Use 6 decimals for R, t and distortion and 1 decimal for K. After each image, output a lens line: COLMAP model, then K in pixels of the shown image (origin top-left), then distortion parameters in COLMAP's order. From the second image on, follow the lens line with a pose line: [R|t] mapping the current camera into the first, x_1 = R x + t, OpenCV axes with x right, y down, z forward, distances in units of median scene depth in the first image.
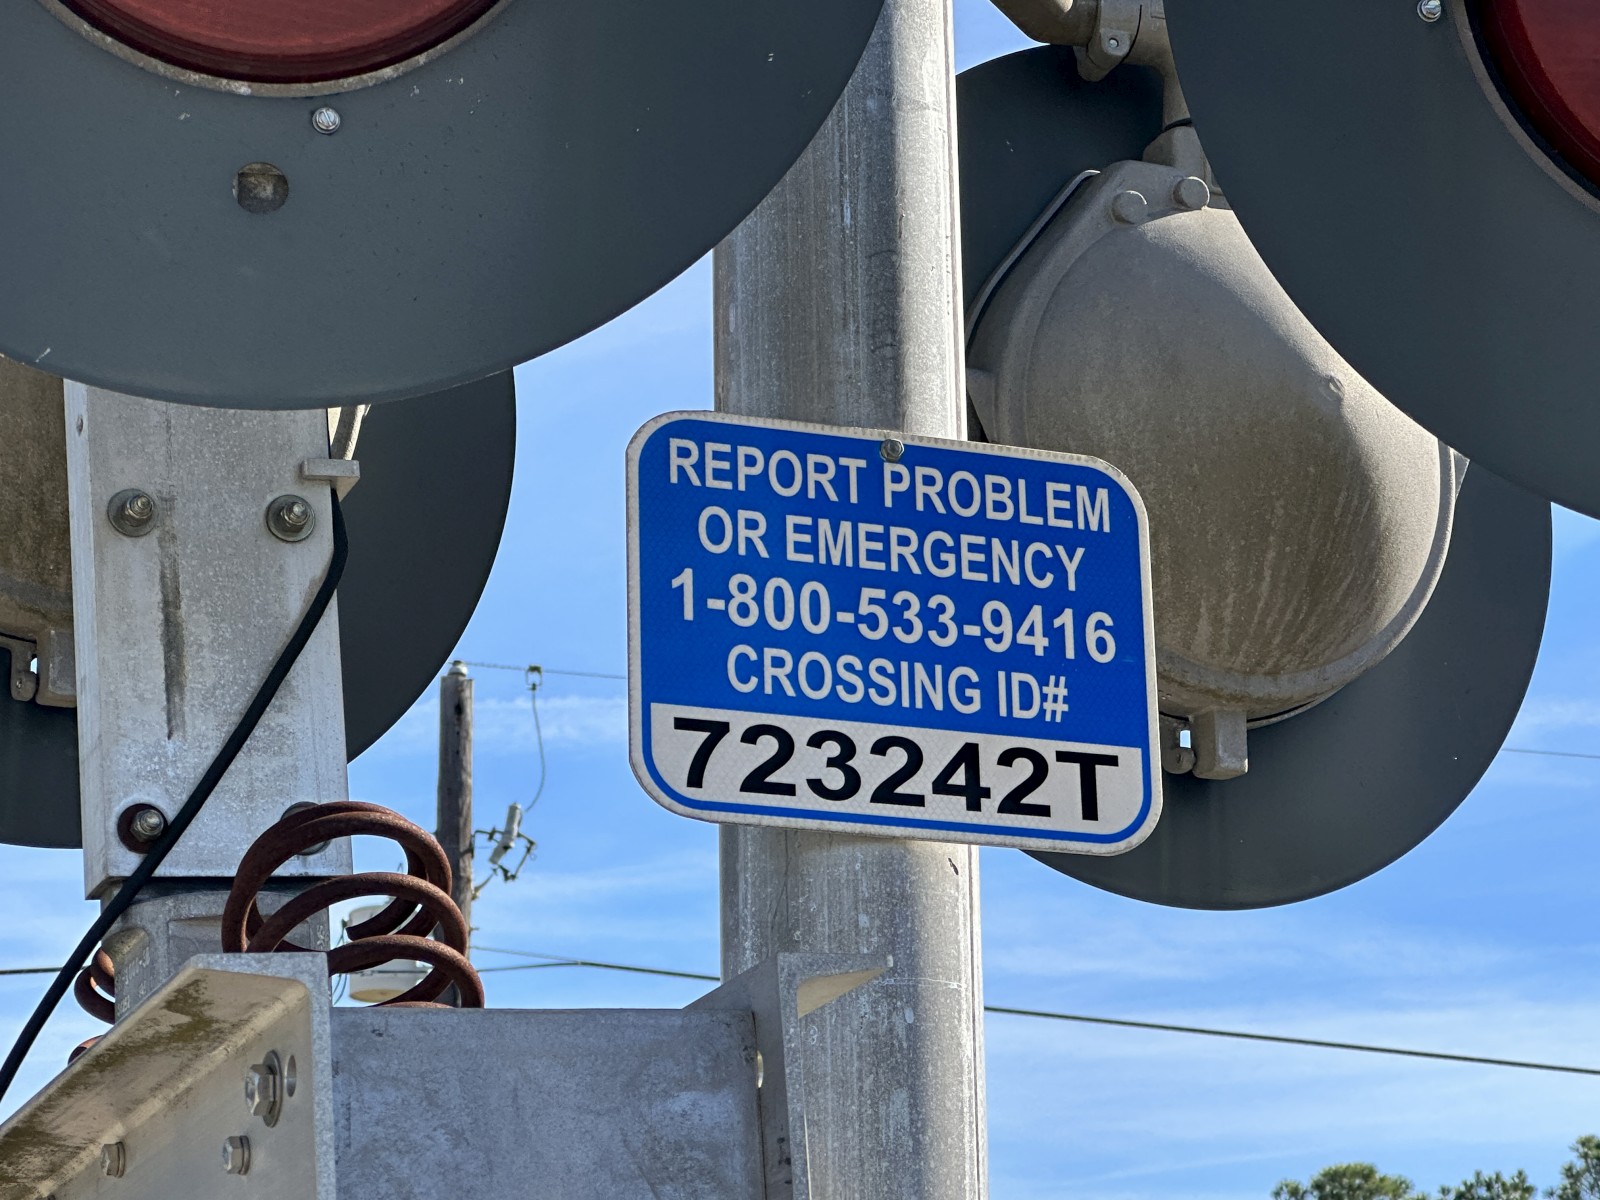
lens RADIAL K [[4328.8, 0, 800.2], [0, 4328.8, 359.5], [0, 0, 1]] dist [-0.145132, 3.065949]
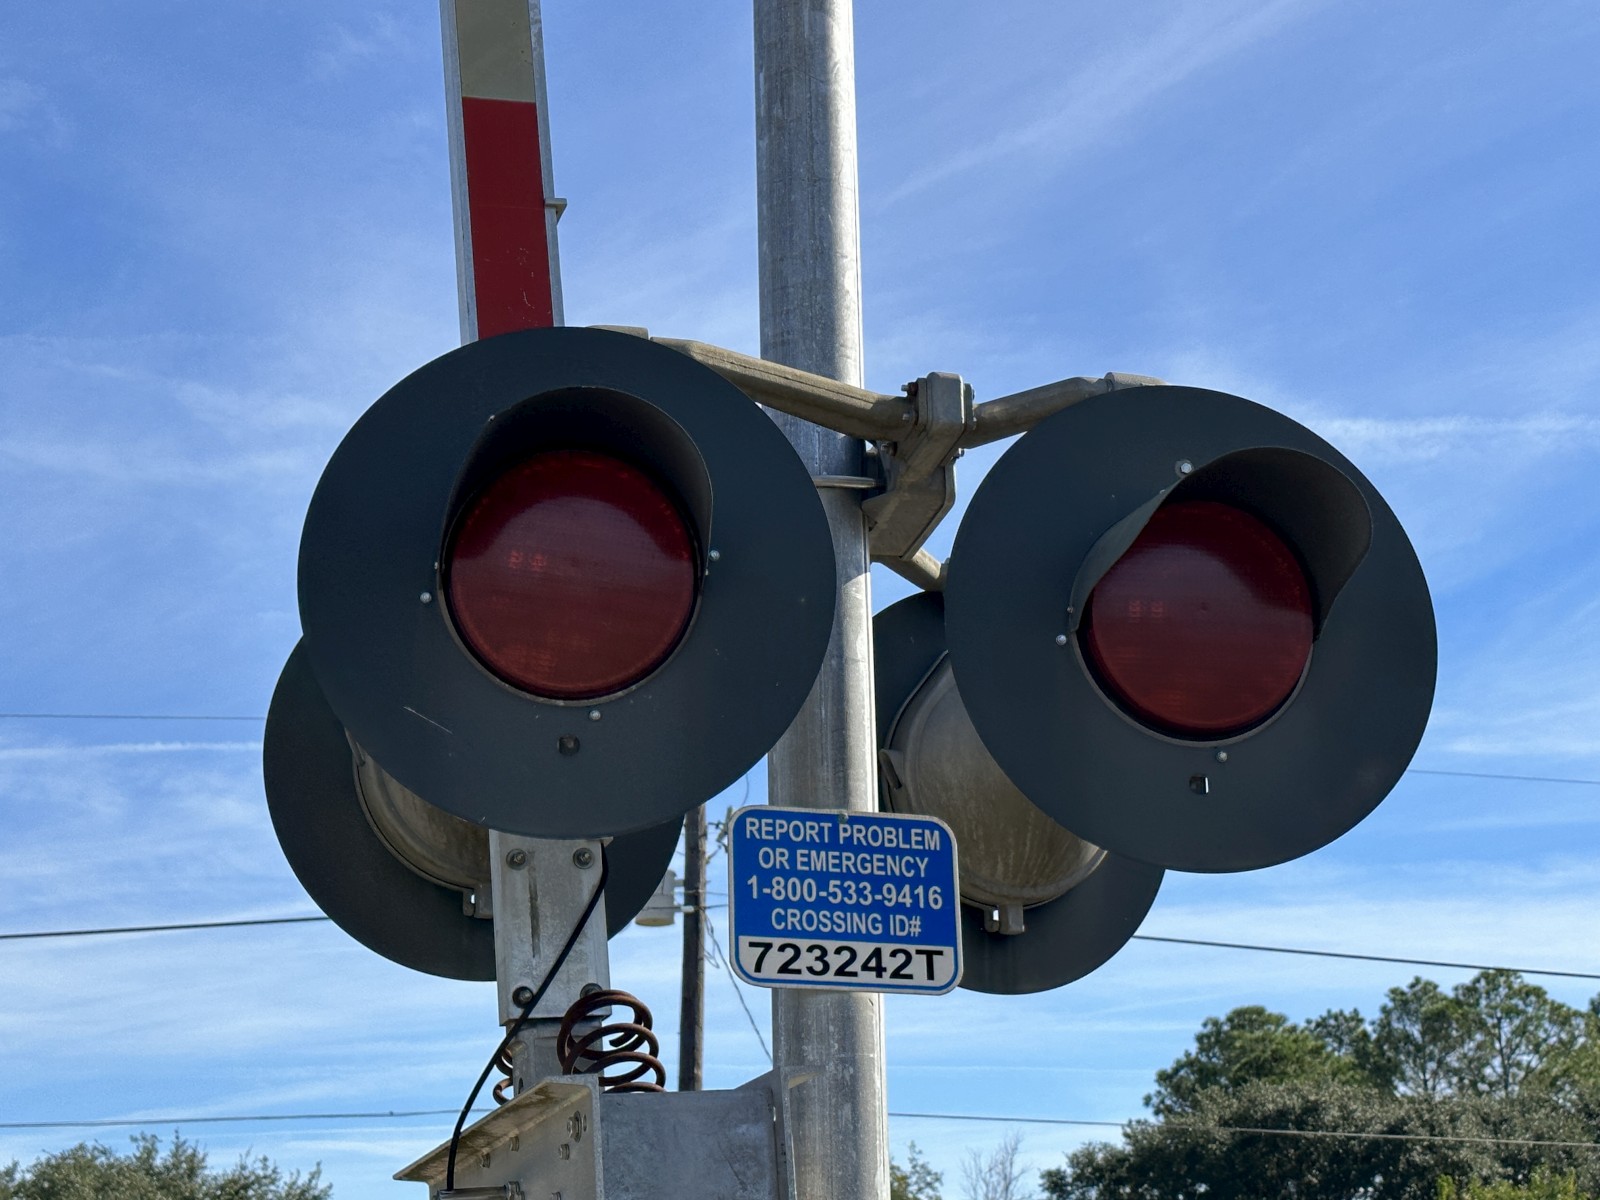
lens RADIAL K [[2639.7, 0, 803.1], [0, 2639.7, 573.3], [0, 0, 1]] dist [0.426147, -1.791720]
pose [[0.999011, -0.017375, -0.040923, 0.061007], [0.018471, 0.999477, 0.026550, -0.150335], [0.040440, -0.027280, 0.998809, -0.422821]]
